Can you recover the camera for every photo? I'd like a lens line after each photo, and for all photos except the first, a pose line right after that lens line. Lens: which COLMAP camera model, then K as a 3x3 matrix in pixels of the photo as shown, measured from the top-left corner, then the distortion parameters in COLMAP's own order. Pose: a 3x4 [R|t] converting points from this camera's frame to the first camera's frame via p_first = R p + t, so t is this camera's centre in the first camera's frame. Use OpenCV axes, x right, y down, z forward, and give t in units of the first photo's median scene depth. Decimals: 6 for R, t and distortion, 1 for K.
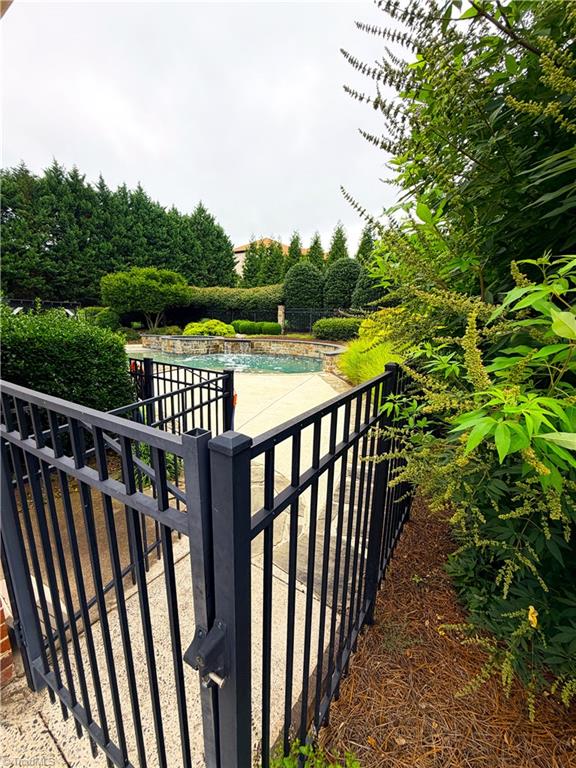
lens RADIAL K [[306.0, 0, 284.0], [0, 306.0, 384.6], [0, 0, 1]] dist [-0.001252, -0.000195]
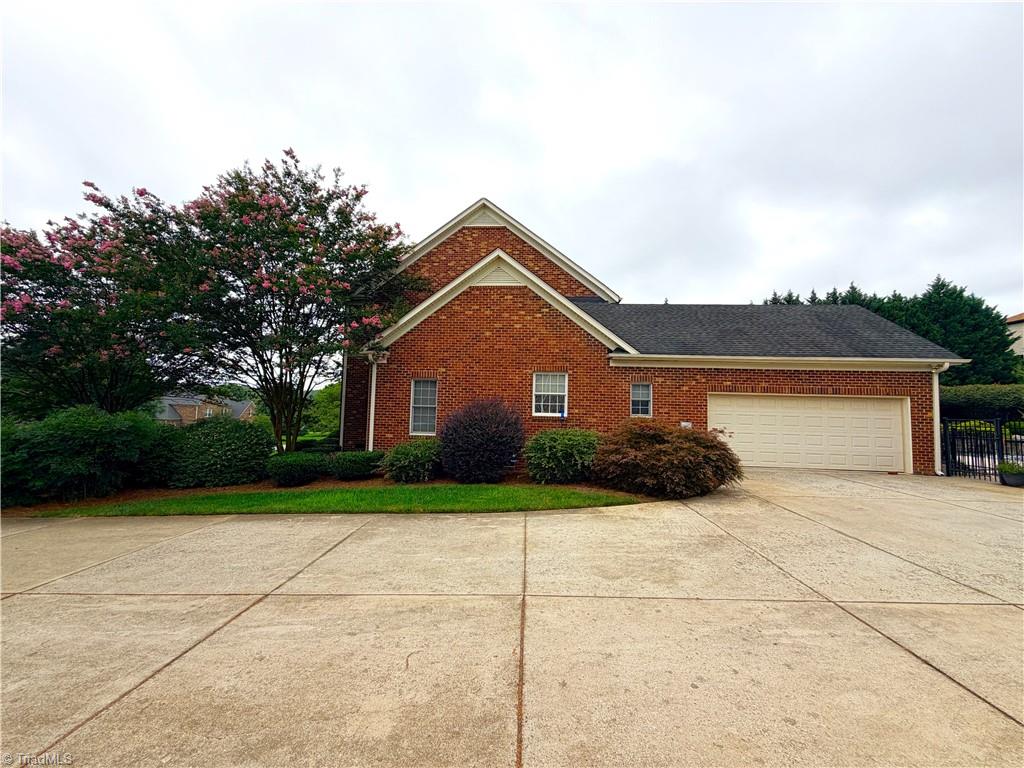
lens RADIAL K [[408.0, 0, 512.4], [0, 408.0, 384.7], [0, 0, 1]] dist [-0.001252, -0.000195]
pose [[0.502189, -0.071047, -0.861834, 0.071855], [-0.191853, 0.962629, -0.191148, 0.097620], [0.843207, 0.261338, 0.469791, -0.417735]]
